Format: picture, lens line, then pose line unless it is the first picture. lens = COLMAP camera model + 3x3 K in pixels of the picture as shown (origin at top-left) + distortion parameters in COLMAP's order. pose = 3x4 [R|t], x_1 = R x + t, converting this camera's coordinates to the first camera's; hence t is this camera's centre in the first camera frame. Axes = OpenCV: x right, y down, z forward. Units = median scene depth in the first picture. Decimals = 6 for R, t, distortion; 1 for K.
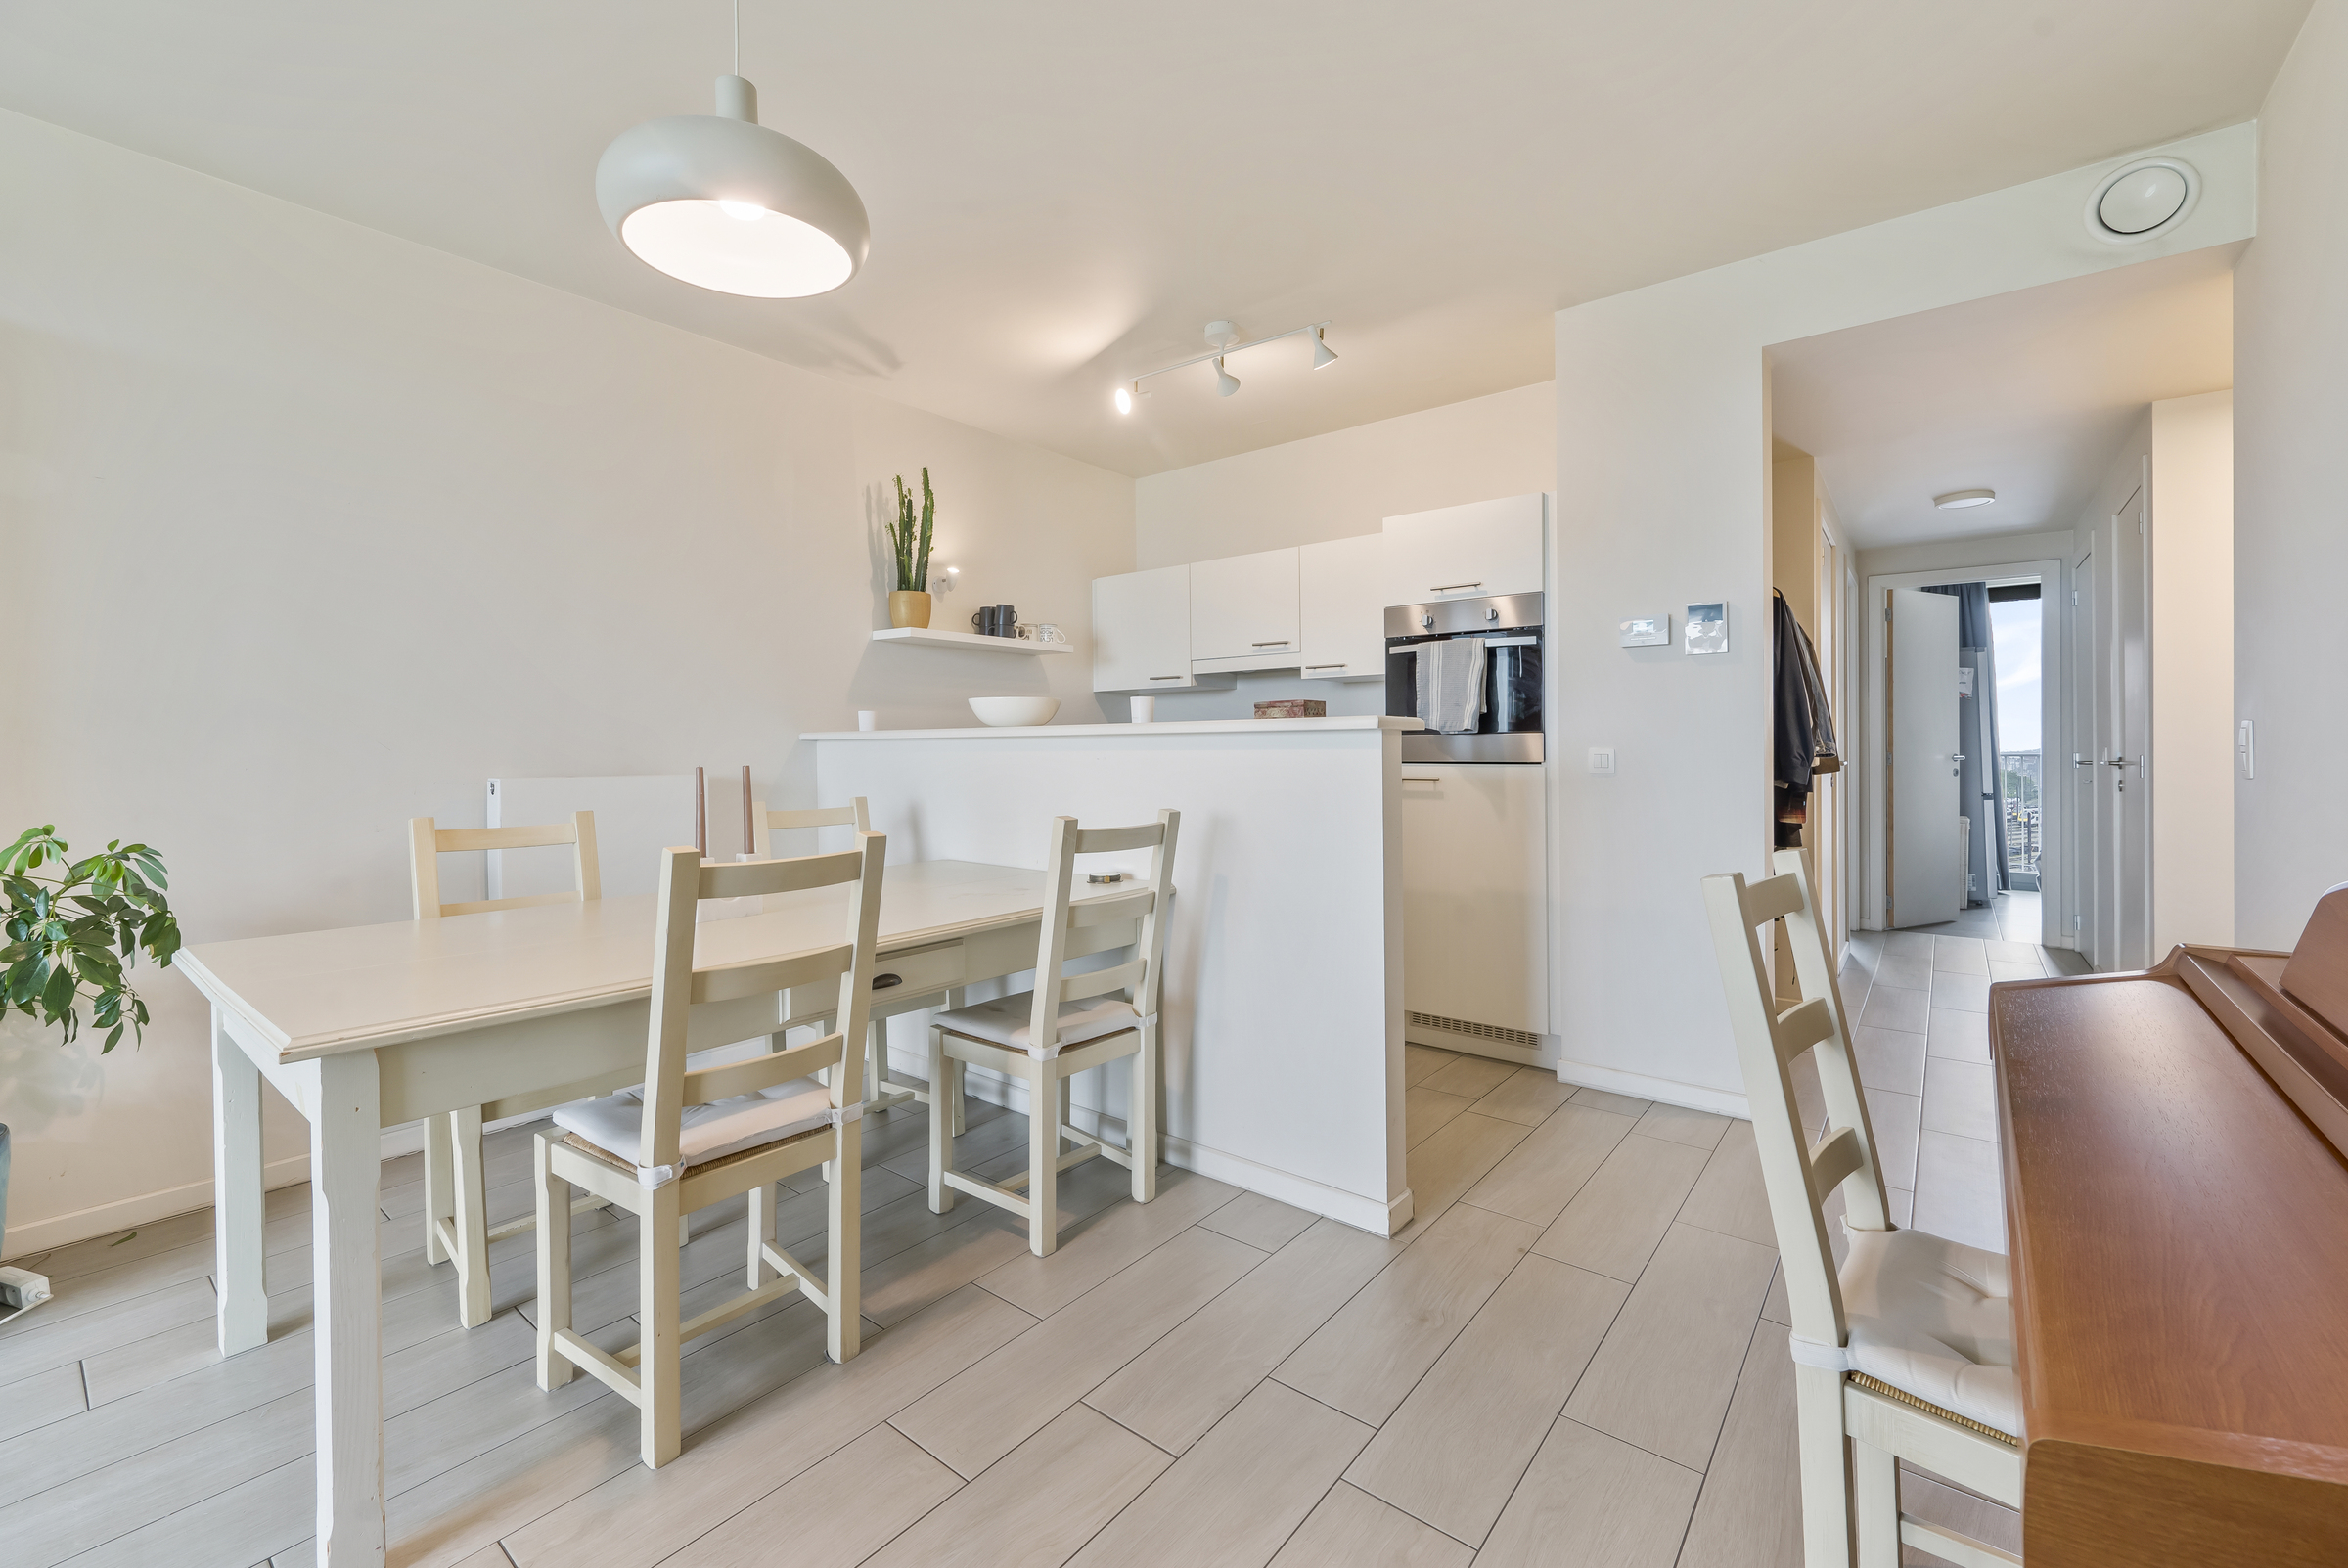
lens RADIAL K [[932.0, 0, 1180.3], [0, 932.0, 760.5], [0, 0, 1]] dist [-0.008659, -0.000138]
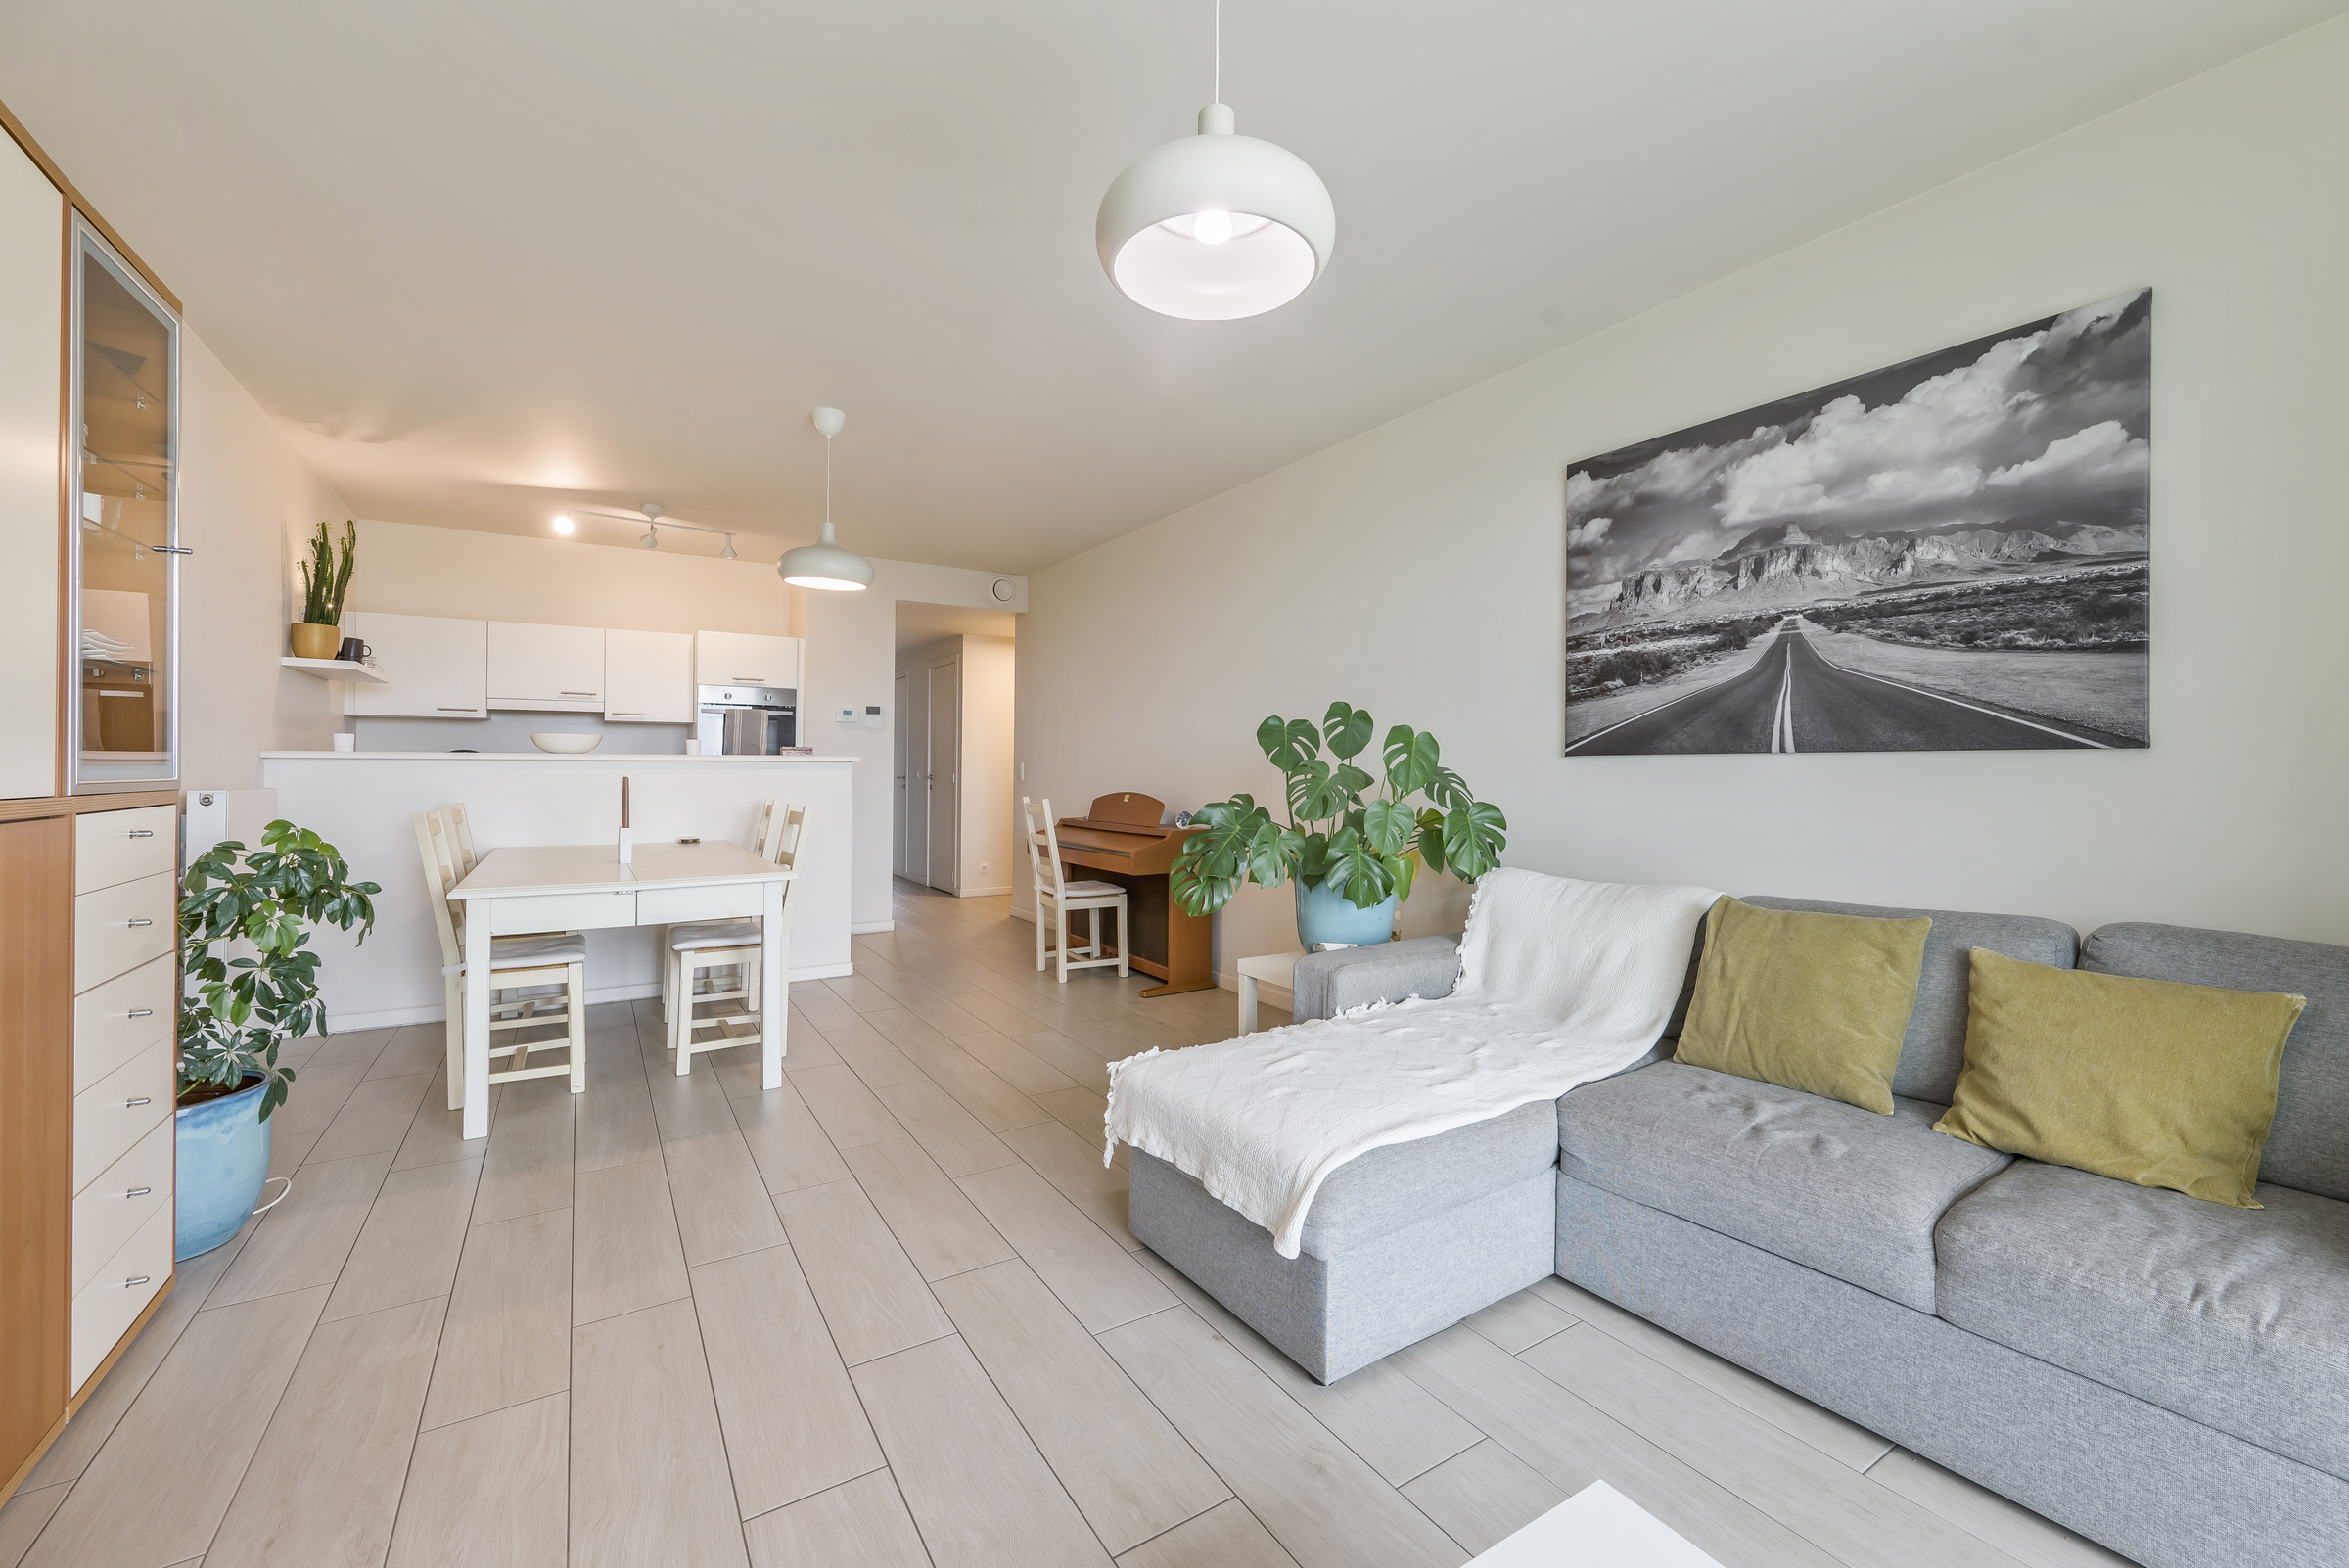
lens RADIAL K [[932.5, 0, 1180.8], [0, 932.5, 760.5], [0, 0, 1]] dist [-0.008659, -0.000138]
pose [[0.321375, 0.016258, 0.946812, -0.958279], [0.006893, 0.999786, -0.019507, 0.008518], [-0.946927, 0.012795, 0.321194, -0.306836]]
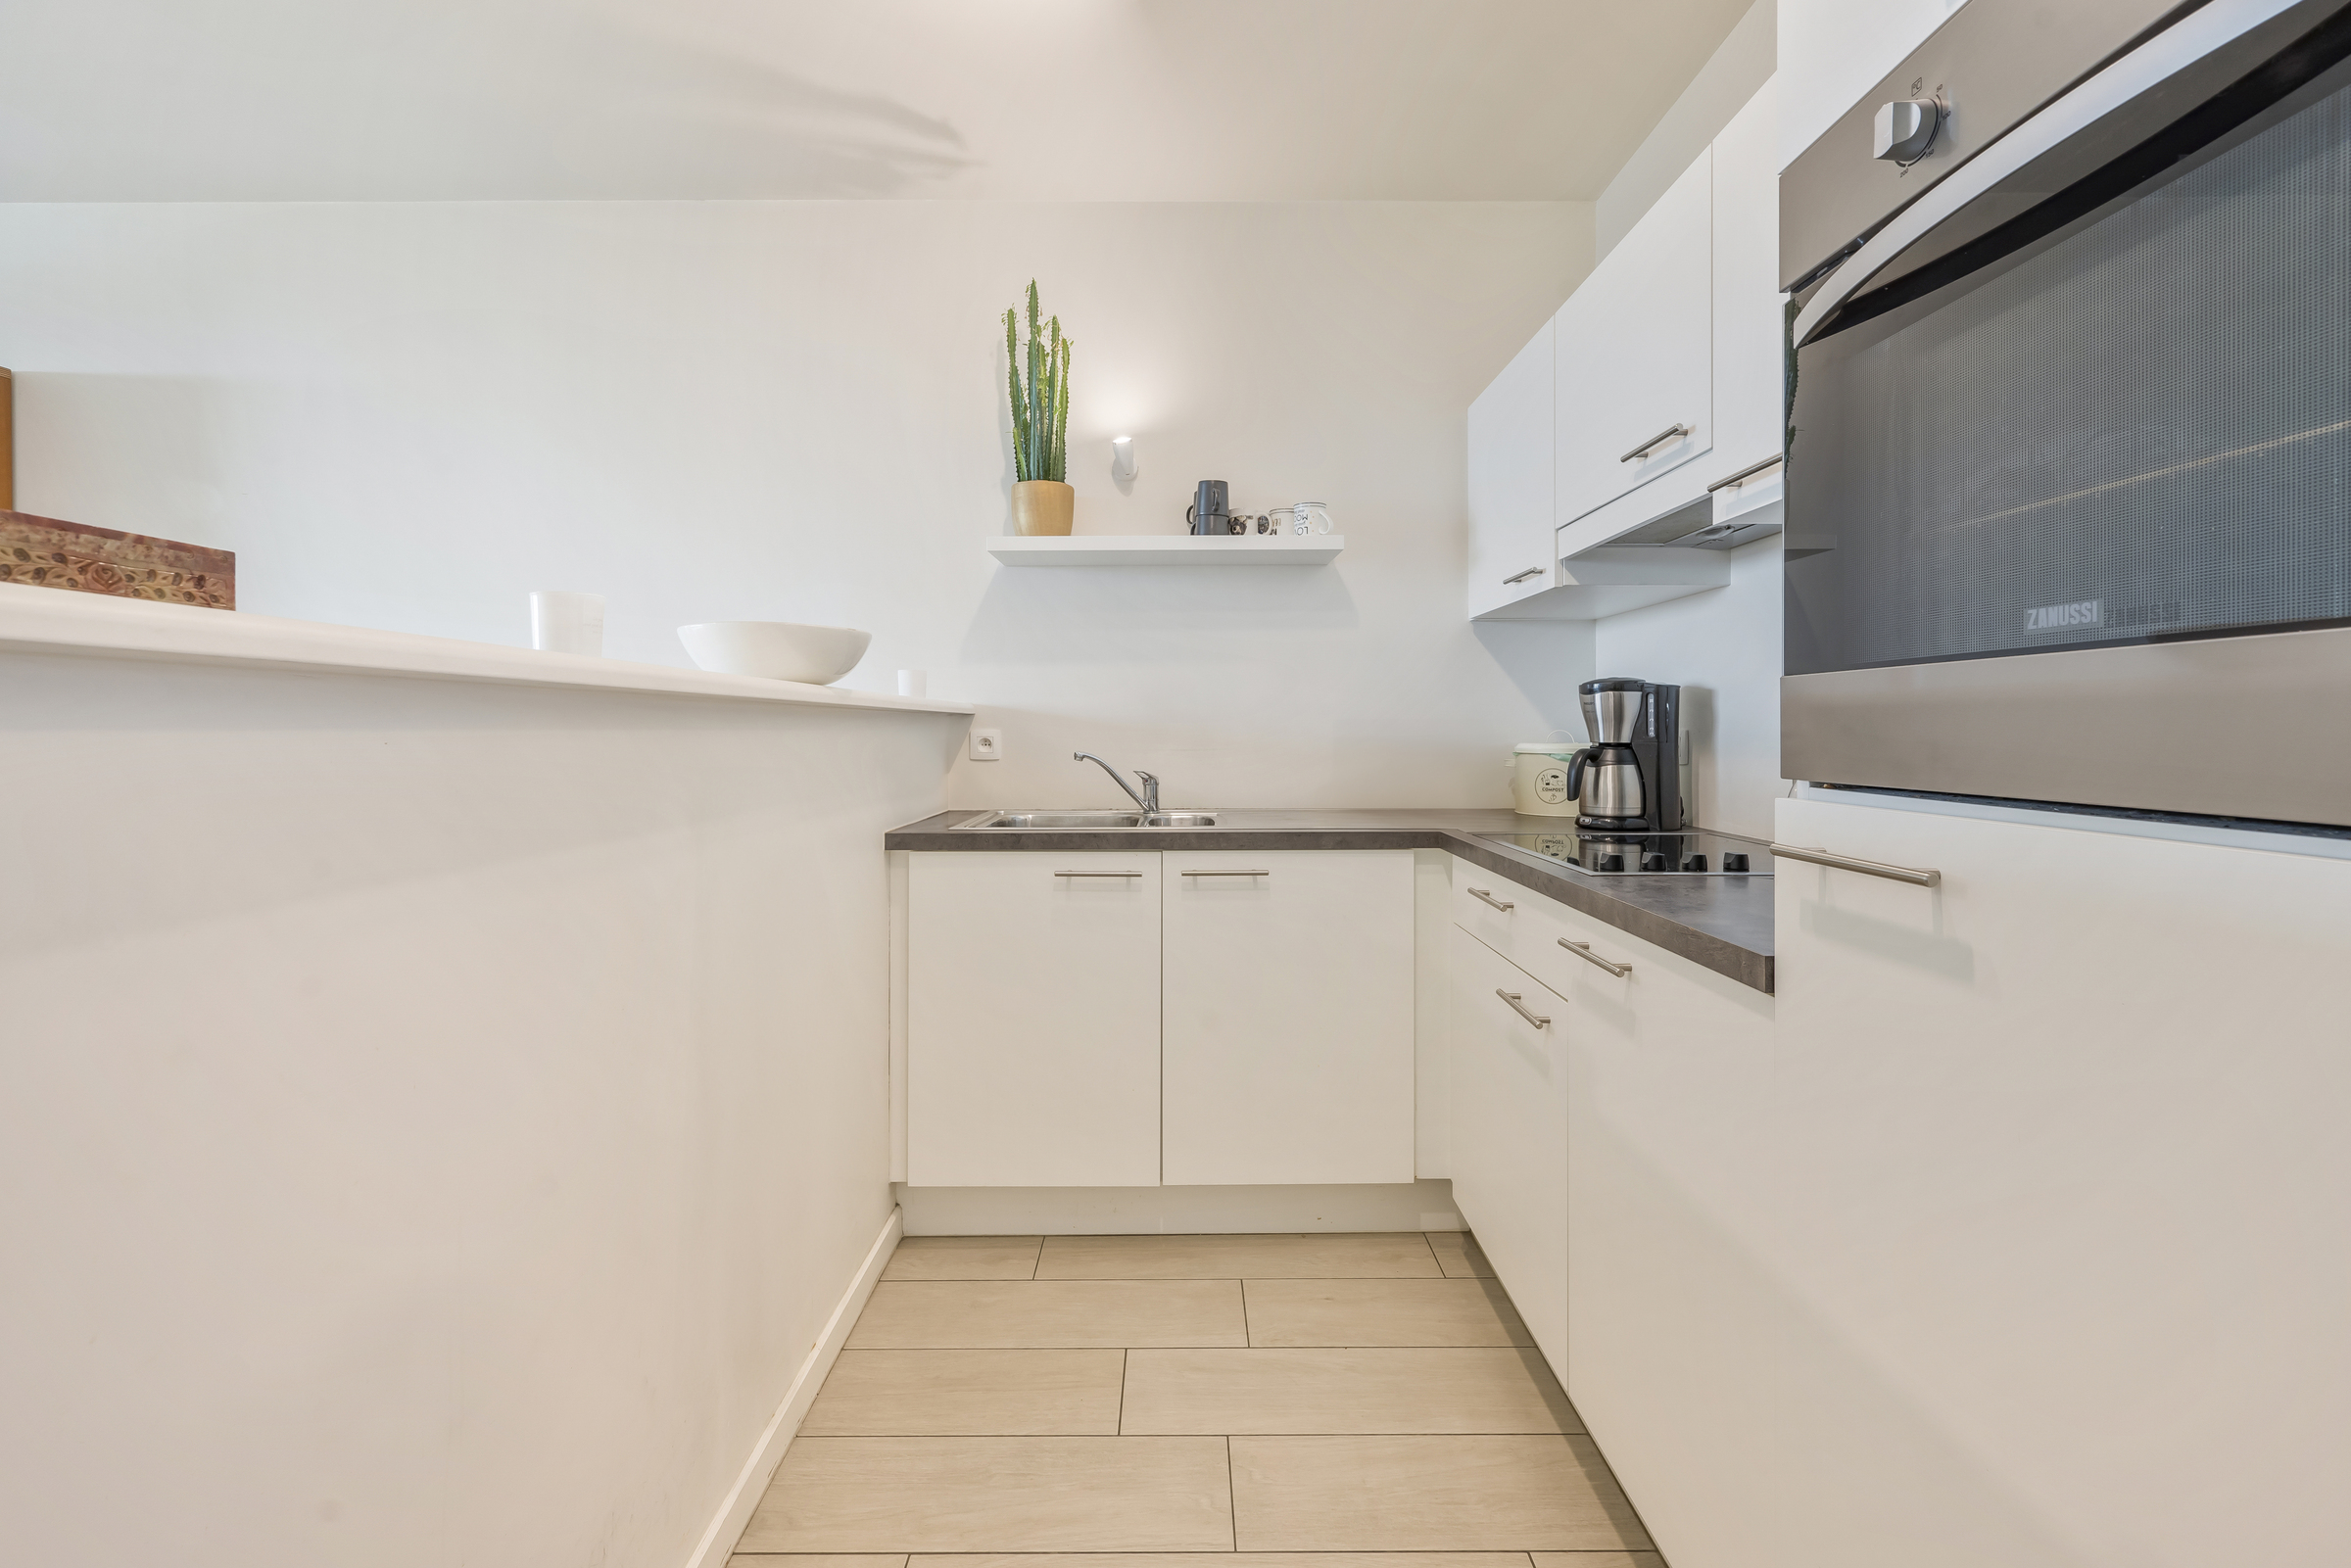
lens RADIAL K [[929.6, 0, 1180.2], [0, 929.6, 729.0], [0, 0, 1]] dist [0.000028, -0.000028]
pose [[0.633744, 0.010242, -0.773475, 0.286504], [-0.013298, 0.999909, 0.002344, -0.008807], [0.773429, 0.008800, 0.633822, 0.657517]]
